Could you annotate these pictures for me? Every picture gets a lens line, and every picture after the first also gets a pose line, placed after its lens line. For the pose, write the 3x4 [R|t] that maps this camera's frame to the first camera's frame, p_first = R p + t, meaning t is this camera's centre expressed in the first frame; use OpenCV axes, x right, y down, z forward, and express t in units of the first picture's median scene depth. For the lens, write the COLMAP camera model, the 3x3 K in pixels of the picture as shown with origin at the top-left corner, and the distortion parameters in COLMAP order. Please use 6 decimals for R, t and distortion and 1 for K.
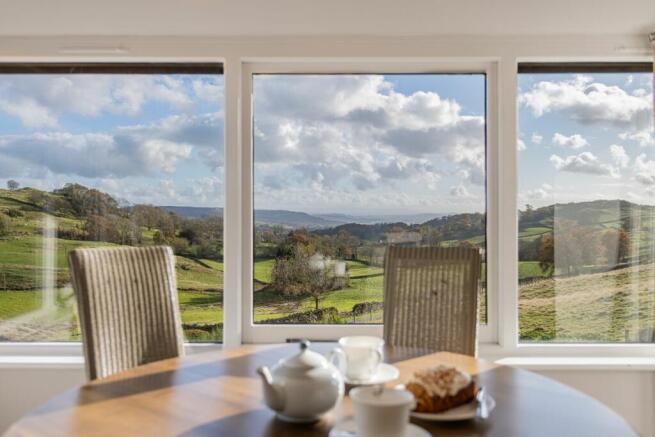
lens RADIAL K [[547.6, 0, 310.2], [0, 547.6, 207.0], [0, 0, 1]] dist [-0.009133, -0.006193]
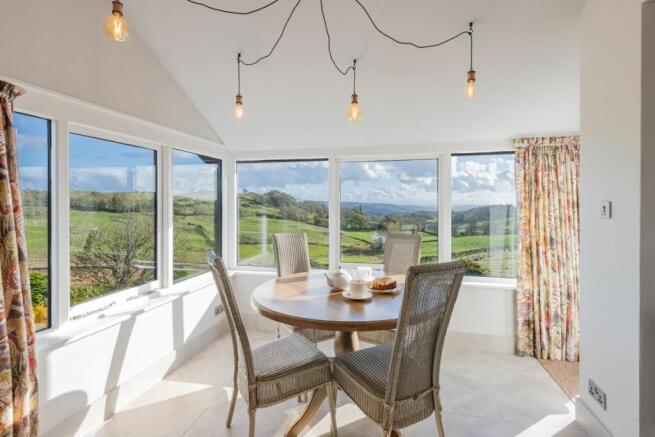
lens RADIAL K [[303.1, 0, 328.7], [0, 303.1, 206.1], [0, 0, 1]] dist [0.000124, -0.000223]
pose [[0.973475, -0.003281, -0.228771, 0.098458], [0.007287, 0.999835, 0.016665, -0.040450], [0.228678, -0.017890, 0.973338, -0.219757]]
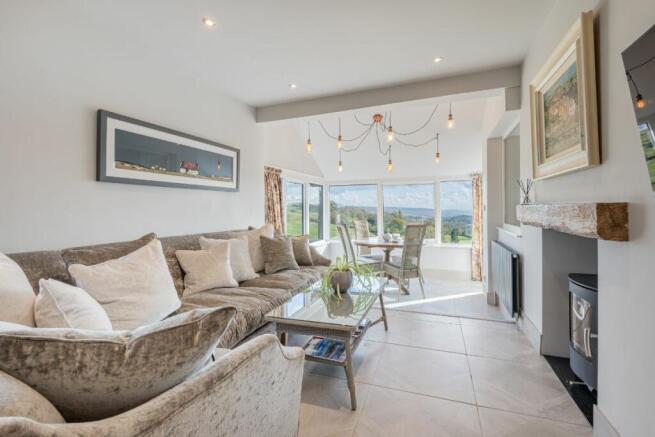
lens RADIAL K [[303.1, 0, 328.7], [0, 303.1, 206.1], [0, 0, 1]] dist [0.000124, -0.000223]
pose [[0.935980, -0.012396, -0.351835, 0.240827], [0.012644, 0.999919, -0.001594, -0.037797], [0.351826, -0.002957, 0.936061, -1.068560]]
